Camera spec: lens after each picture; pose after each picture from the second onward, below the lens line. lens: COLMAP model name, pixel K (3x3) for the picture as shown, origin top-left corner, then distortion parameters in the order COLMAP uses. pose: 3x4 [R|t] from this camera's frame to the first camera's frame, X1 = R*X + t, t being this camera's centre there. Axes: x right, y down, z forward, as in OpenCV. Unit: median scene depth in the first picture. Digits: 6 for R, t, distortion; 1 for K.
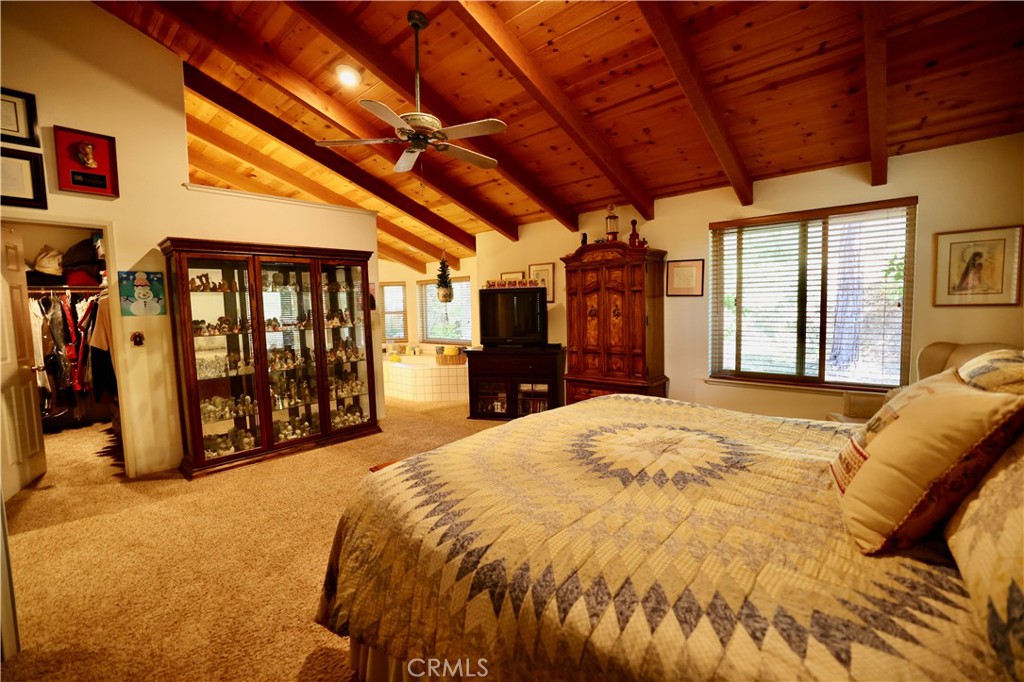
lens RADIAL K [[432.2, 0, 516.1], [0, 432.2, 345.3], [0, 0, 1]] dist [-0.041152, 0.013266]
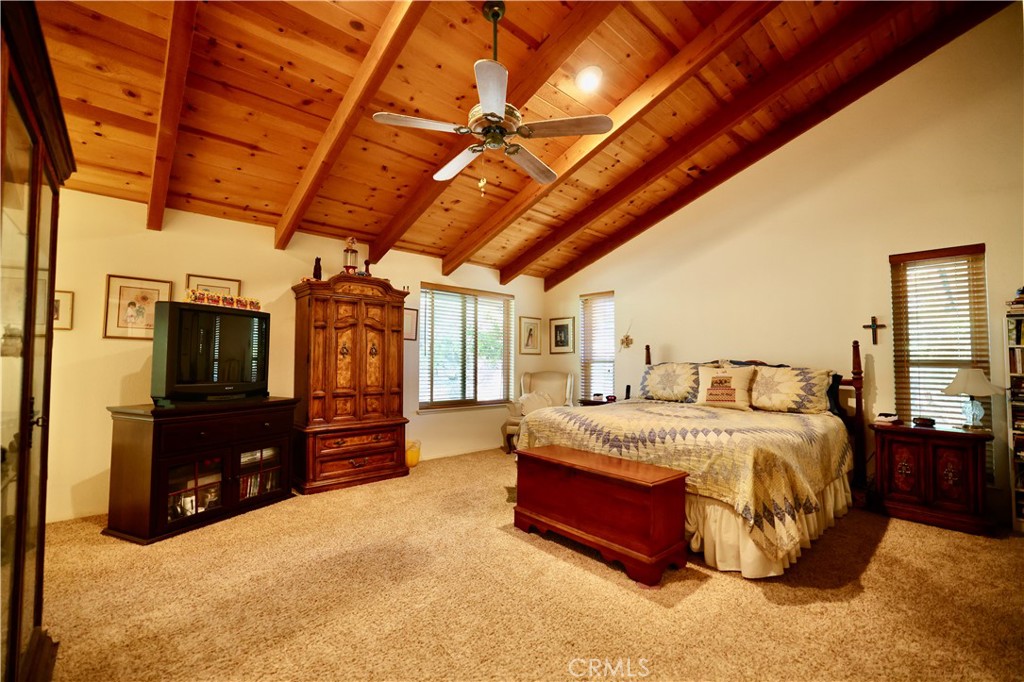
lens RADIAL K [[432.2, 0, 516.1], [0, 432.2, 345.3], [0, 0, 1]] dist [-0.041152, 0.013266]
pose [[0.101917, 0.065482, 0.992635, -0.686401], [0.083939, 0.993707, -0.074171, 0.009578], [-0.991245, 0.090880, 0.095779, 0.587914]]
